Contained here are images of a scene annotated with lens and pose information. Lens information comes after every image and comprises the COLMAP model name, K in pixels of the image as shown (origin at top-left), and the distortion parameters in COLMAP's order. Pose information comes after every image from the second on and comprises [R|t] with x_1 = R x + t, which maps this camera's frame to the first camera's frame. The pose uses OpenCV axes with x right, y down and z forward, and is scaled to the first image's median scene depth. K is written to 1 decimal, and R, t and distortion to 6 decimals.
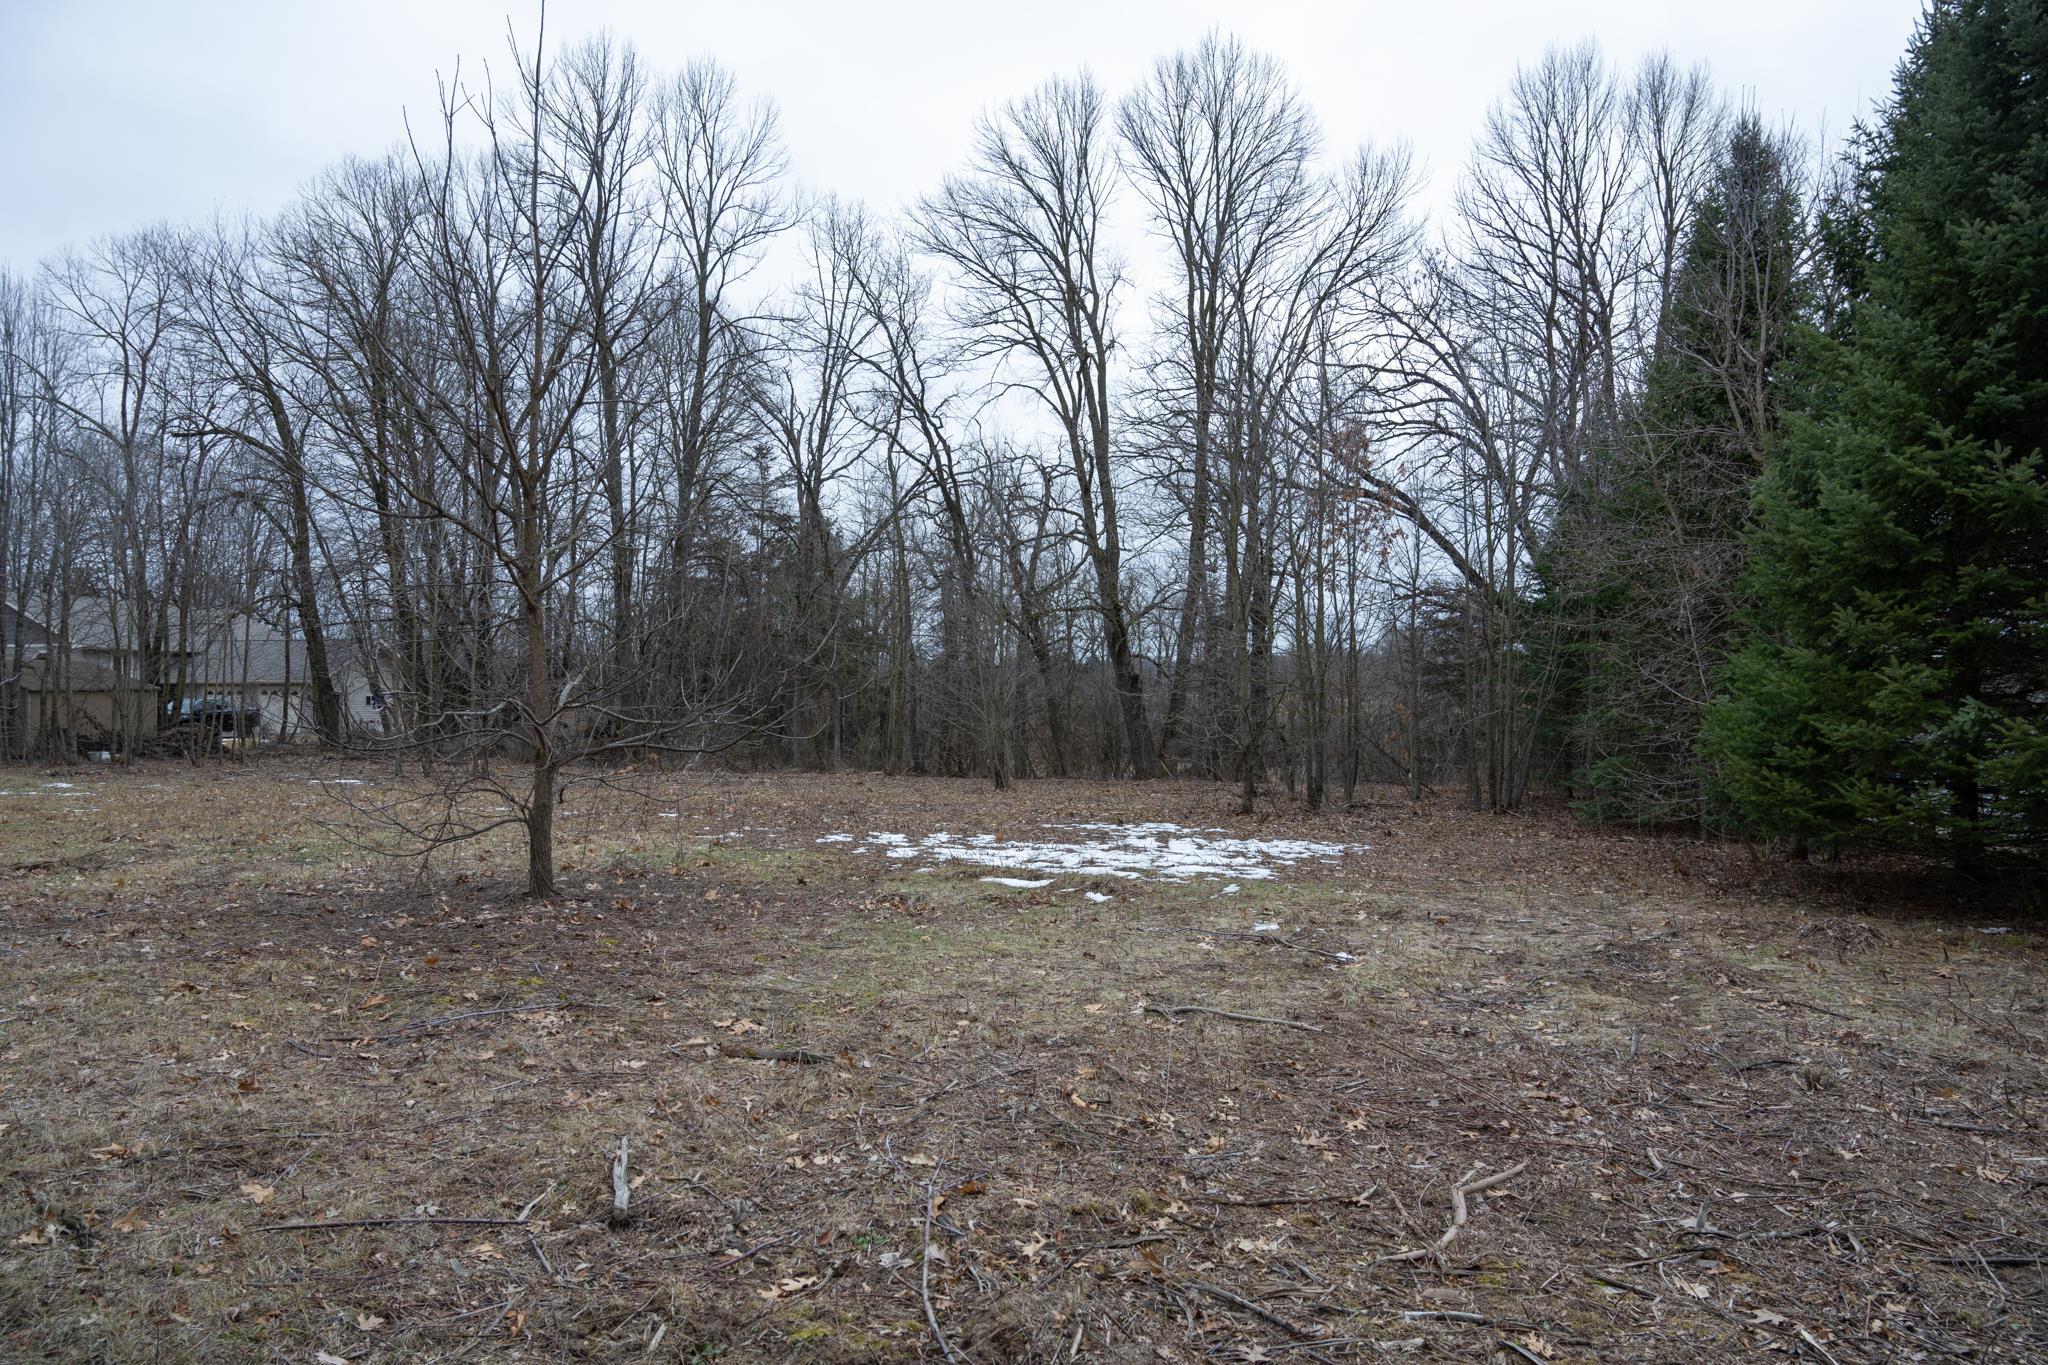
lens RADIAL K [[1367.5, 0, 1032.6], [0, 1367.5, 670.8], [0, 0, 1]] dist [-0.006932, 0.000635]
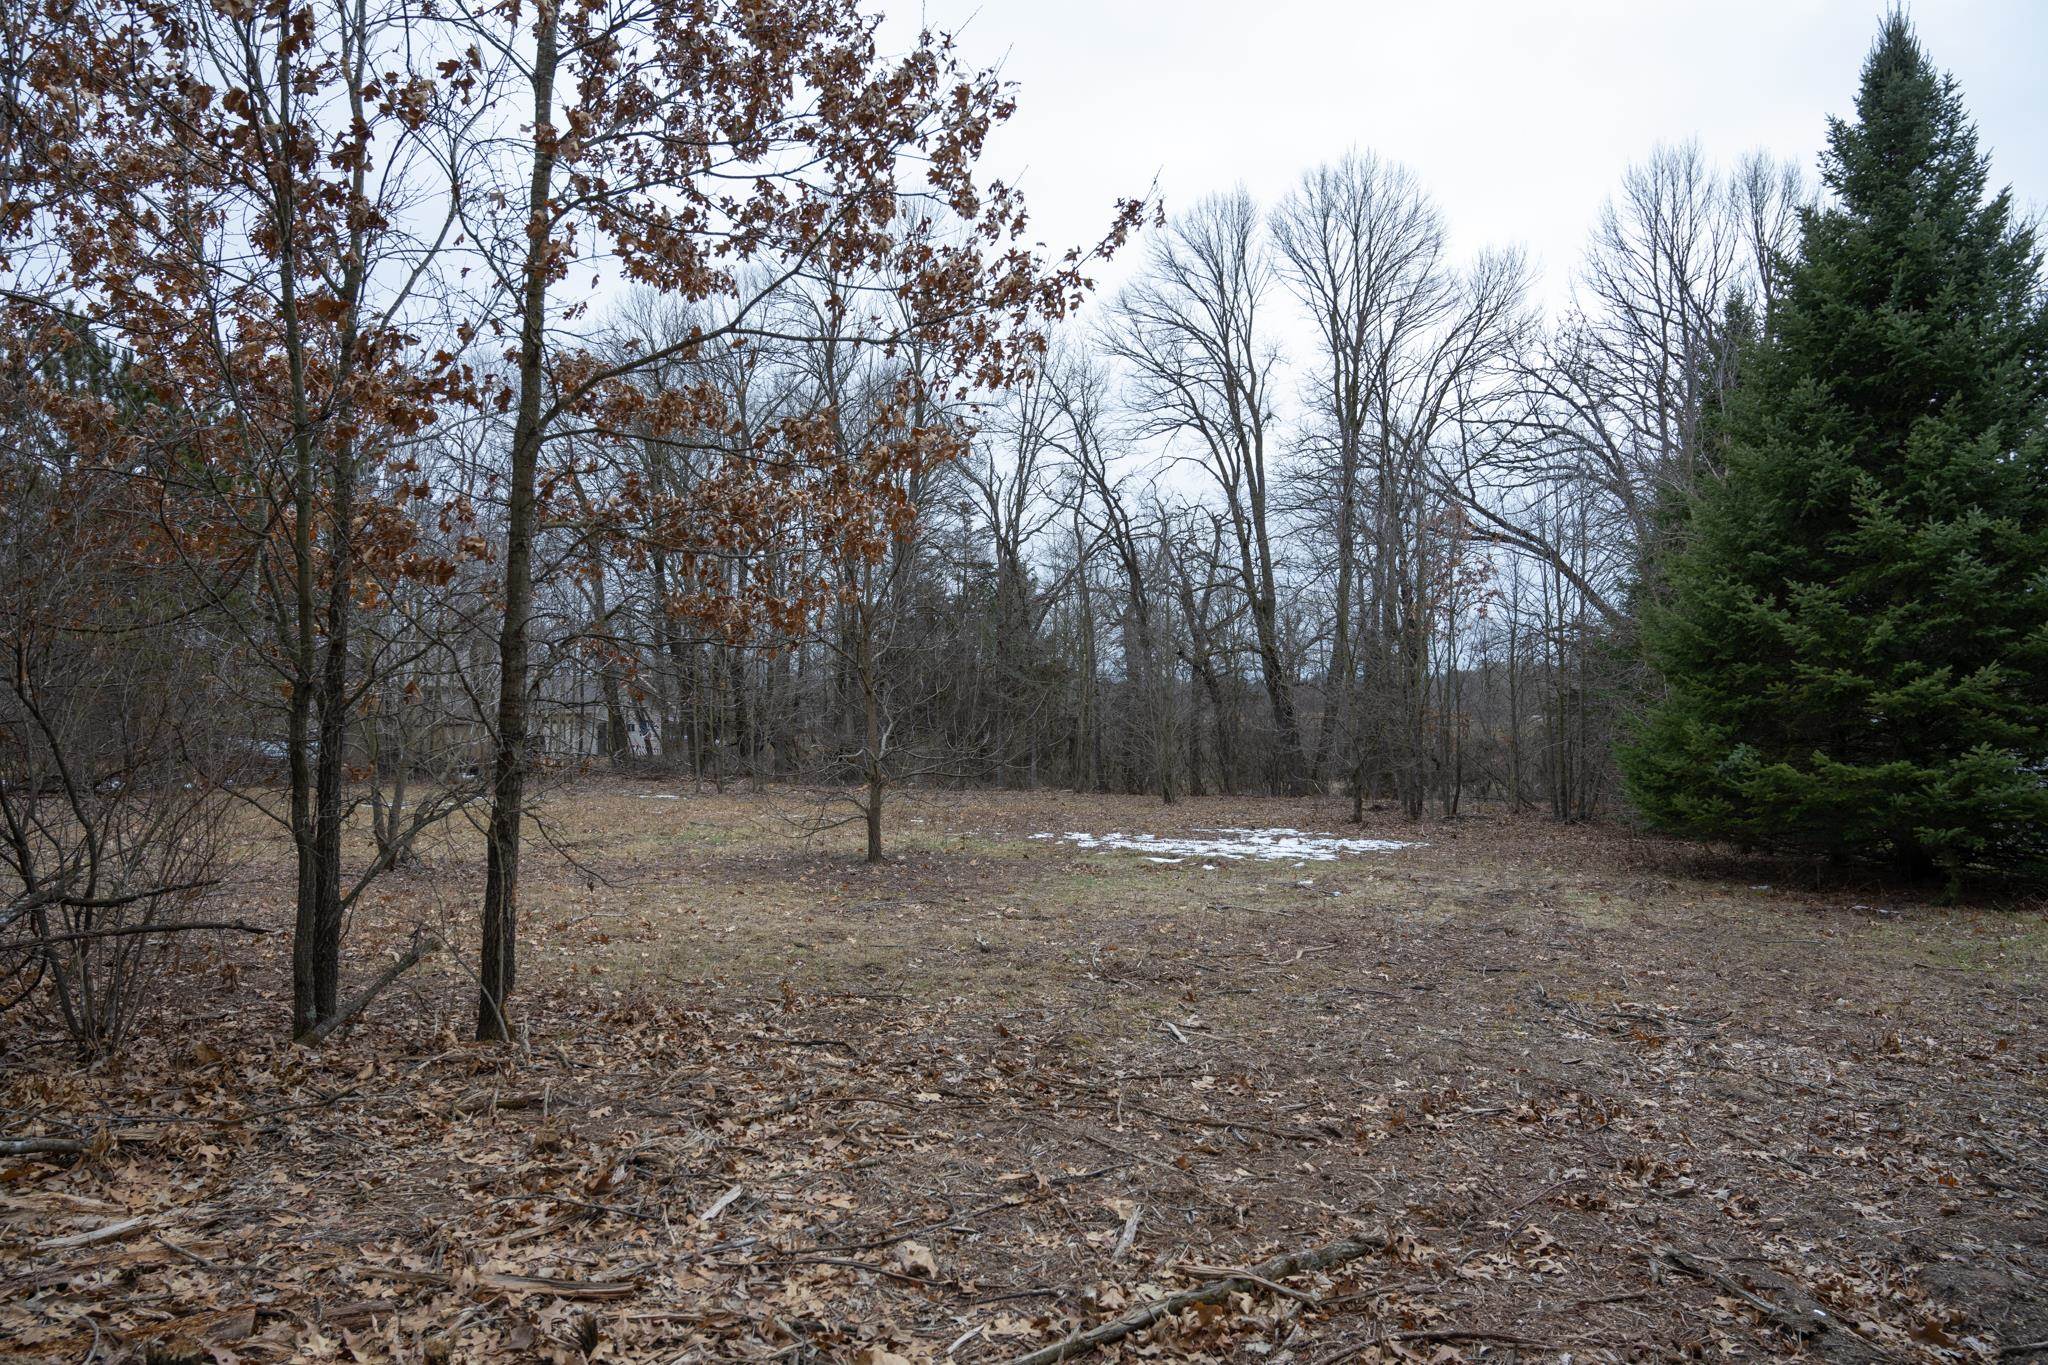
lens RADIAL K [[1367.5, 0, 1013.3], [0, 1367.5, 683.7], [0, 0, 1]] dist [-0.006932, 0.000635]
pose [[0.988567, -0.010331, -0.150426, 0.017897], [0.009715, 0.999941, -0.004831, -0.012327], [0.150467, 0.003314, 0.988610, -0.173530]]
